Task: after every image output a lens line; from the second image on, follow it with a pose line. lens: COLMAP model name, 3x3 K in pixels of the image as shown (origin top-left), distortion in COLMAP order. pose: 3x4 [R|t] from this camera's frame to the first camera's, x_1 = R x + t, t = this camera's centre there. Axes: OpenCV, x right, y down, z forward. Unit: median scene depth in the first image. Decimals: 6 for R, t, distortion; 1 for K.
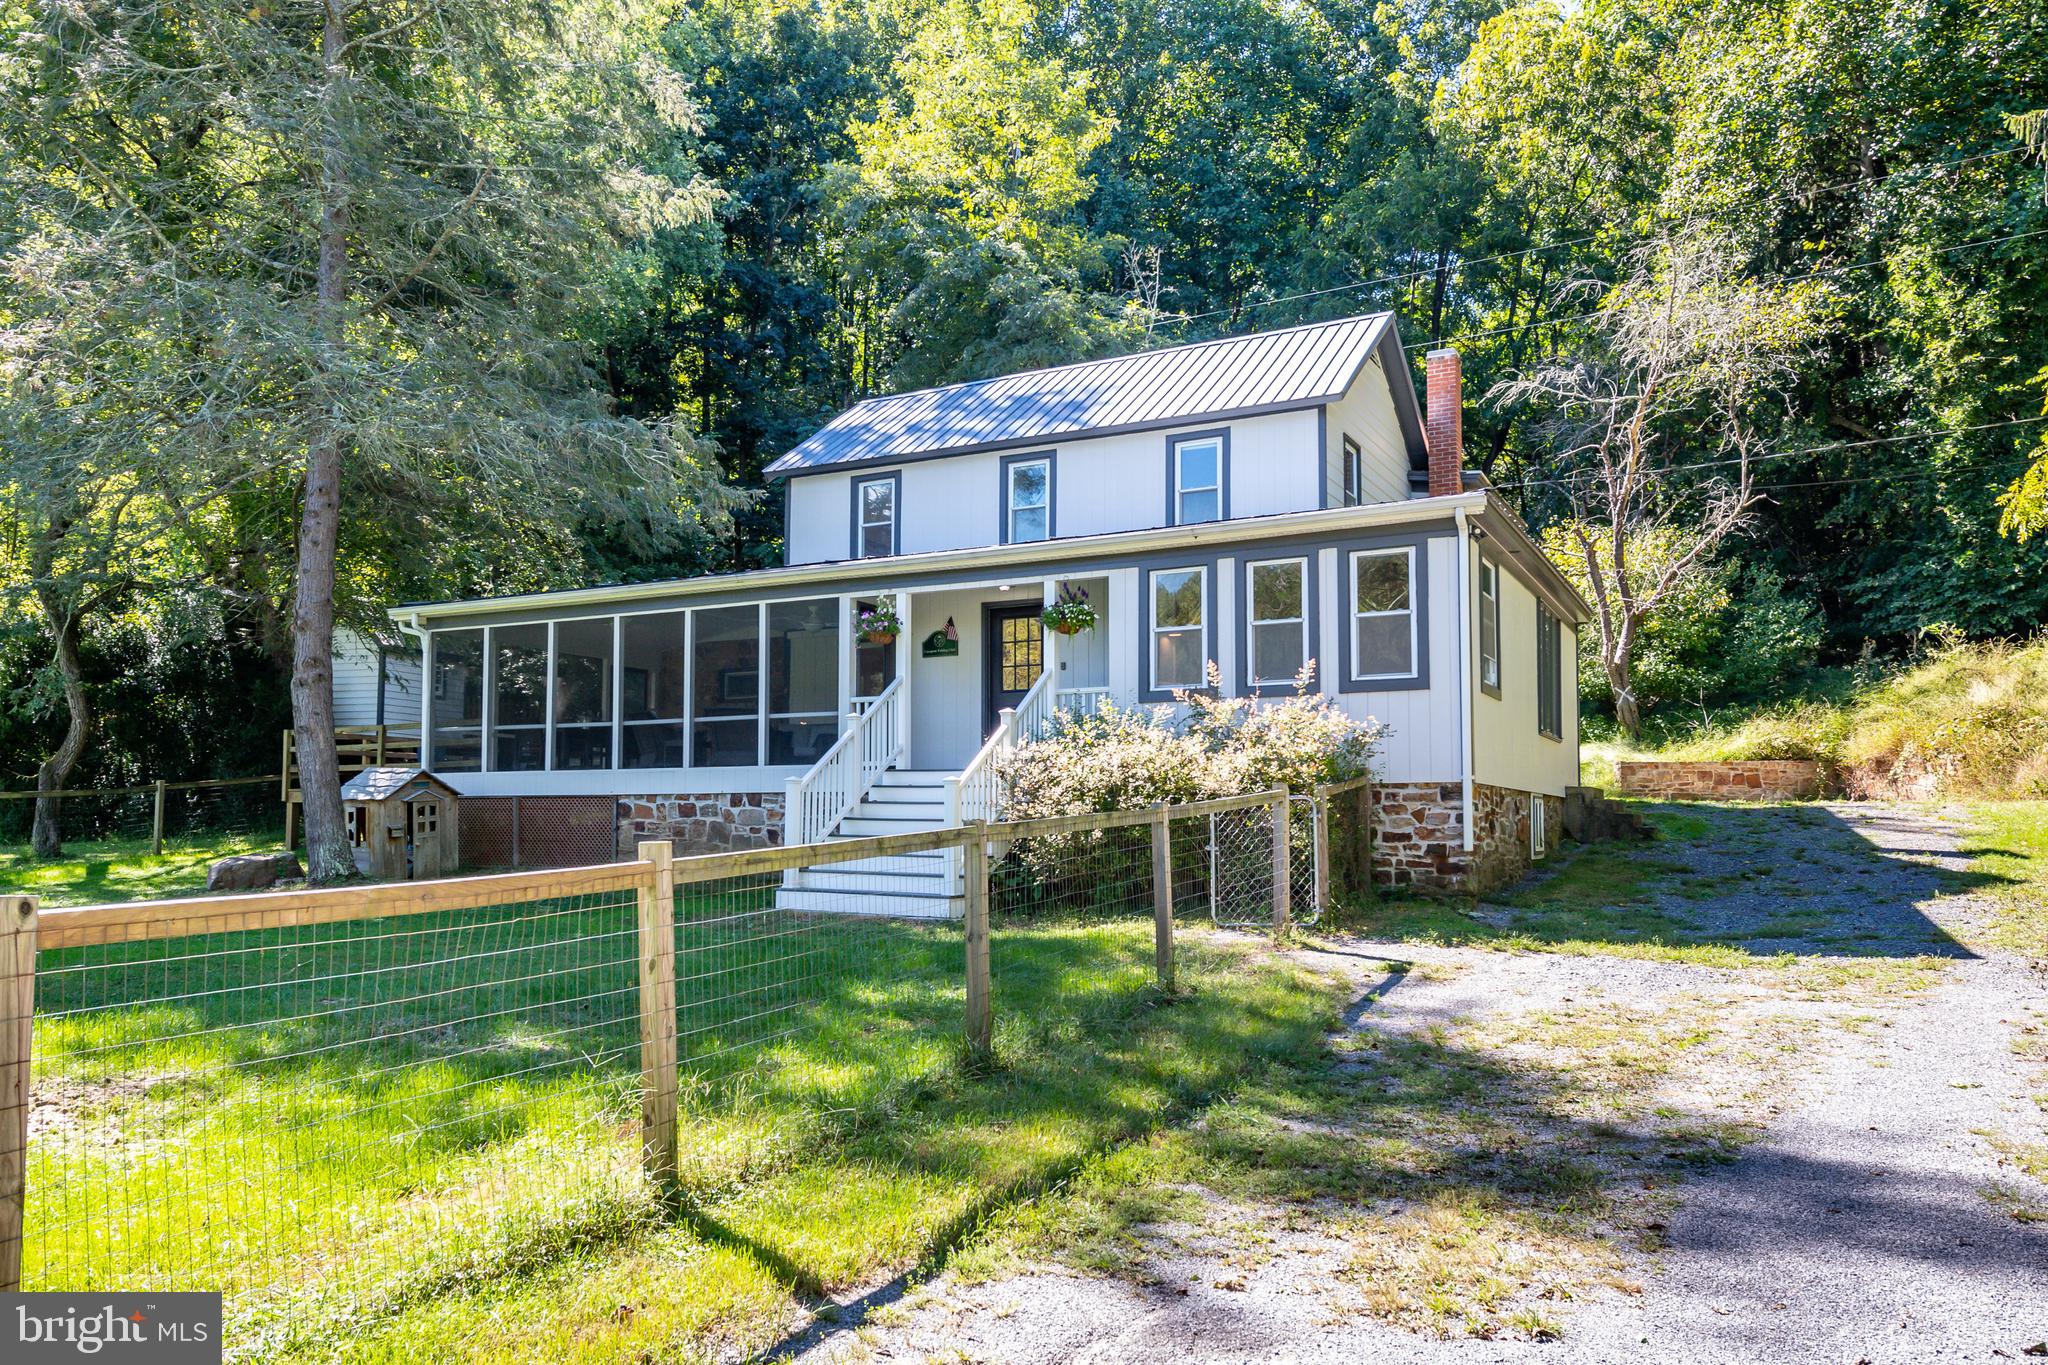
lens RADIAL K [[1321.8, 0, 1025.1], [0, 1321.8, 691.6], [0, 0, 1]] dist [0.008719, 0.004848]
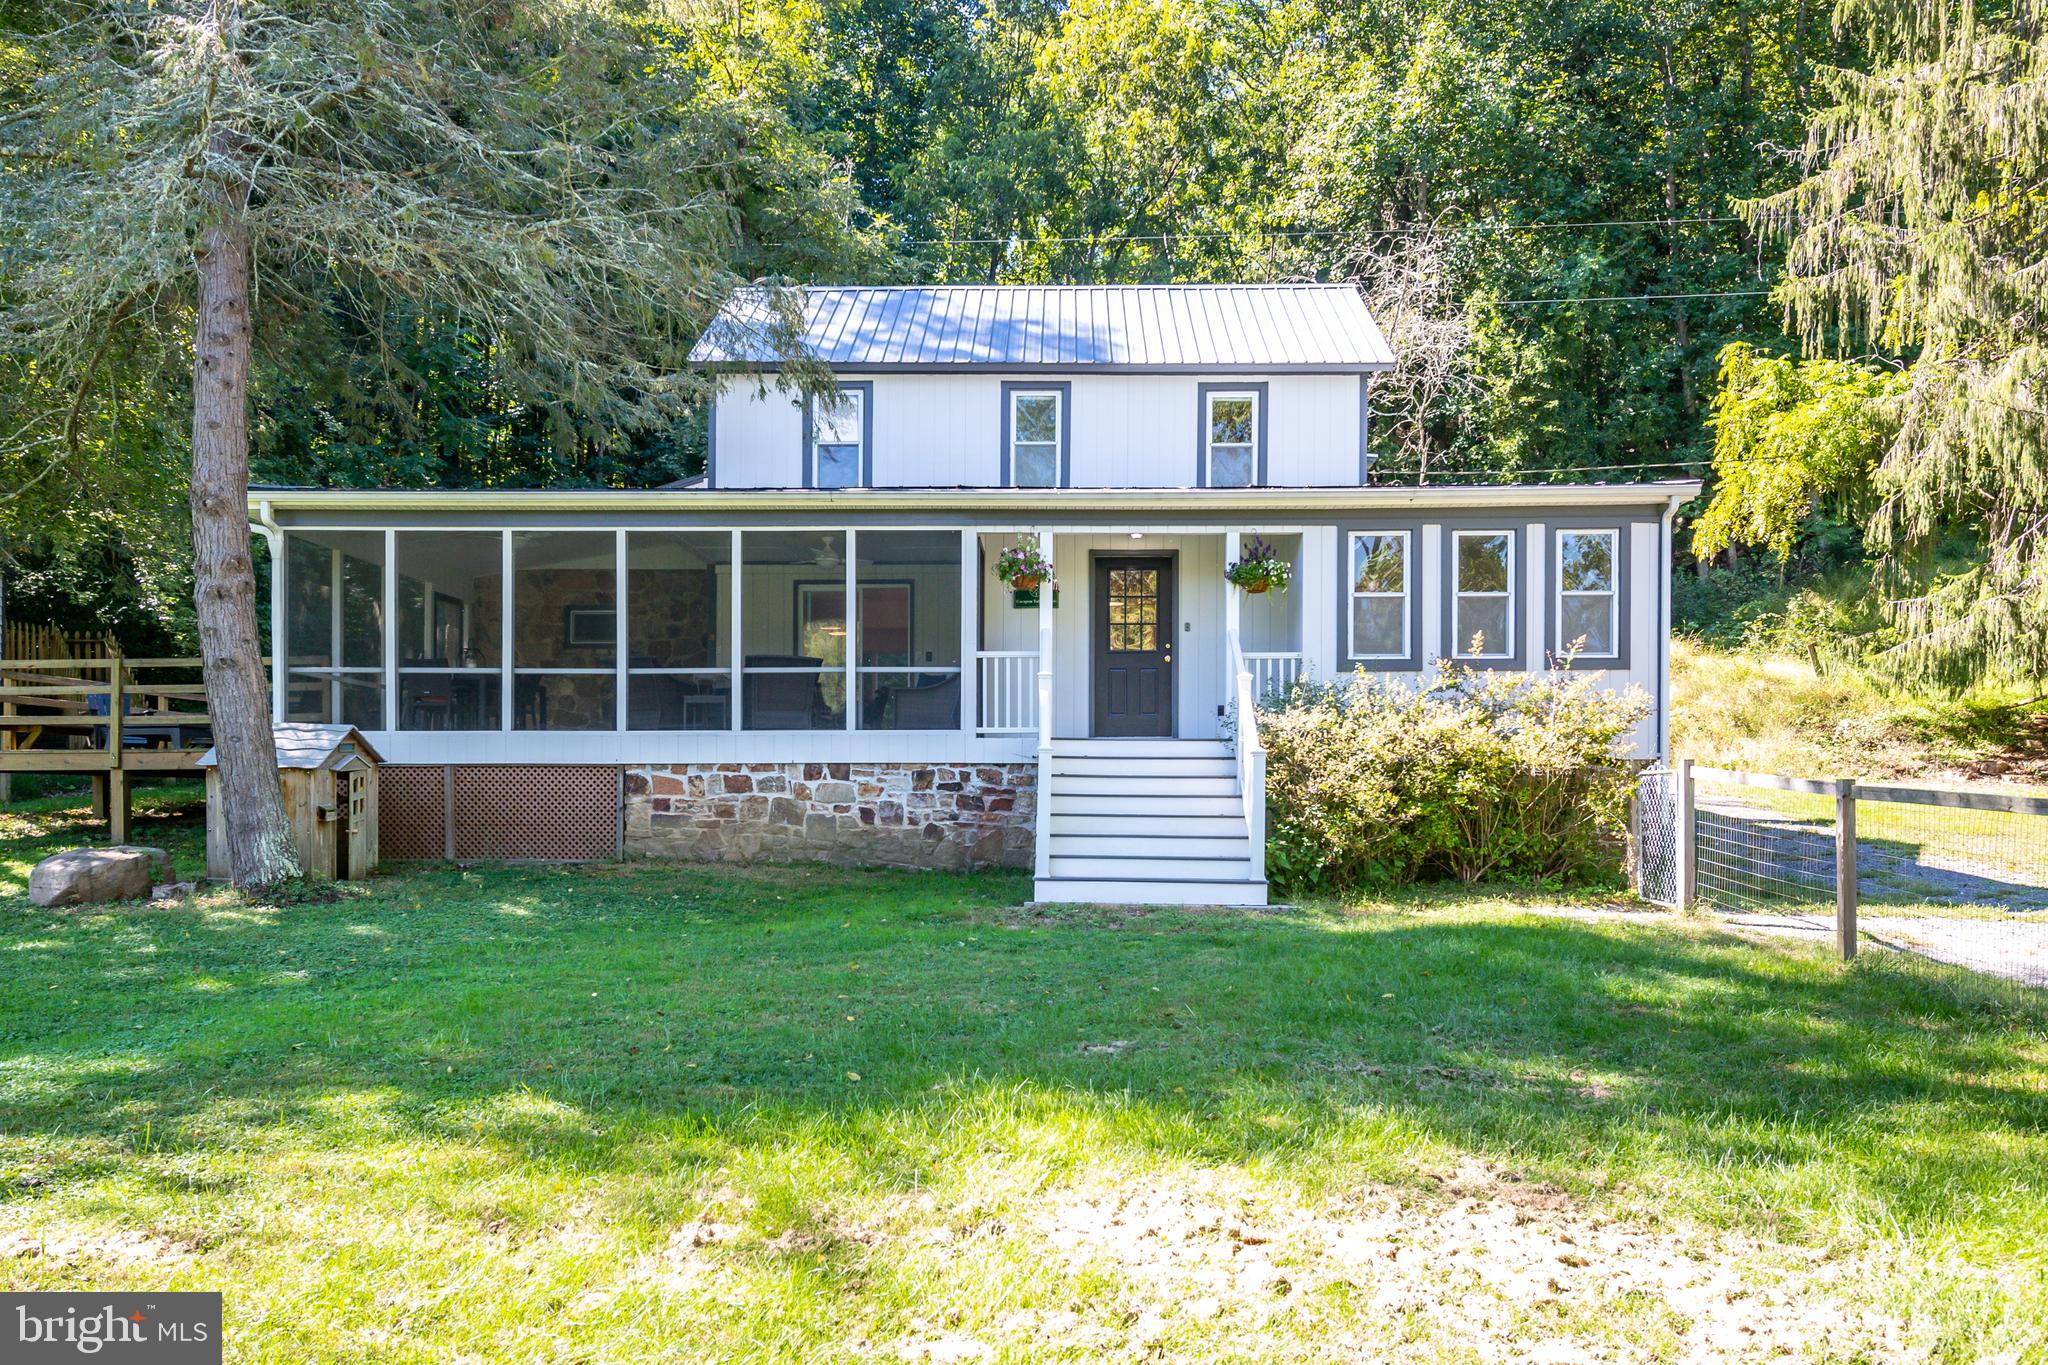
lens RADIAL K [[1404.2, 0, 1027.5], [0, 1404.2, 753.3], [0, 0, 1]] dist [0.001253, -0.000045]
pose [[0.900577, 0.013952, 0.434473, -0.462864], [-0.041528, 0.997675, 0.054042, 0.018382], [-0.432708, -0.066712, 0.899062, 0.167736]]
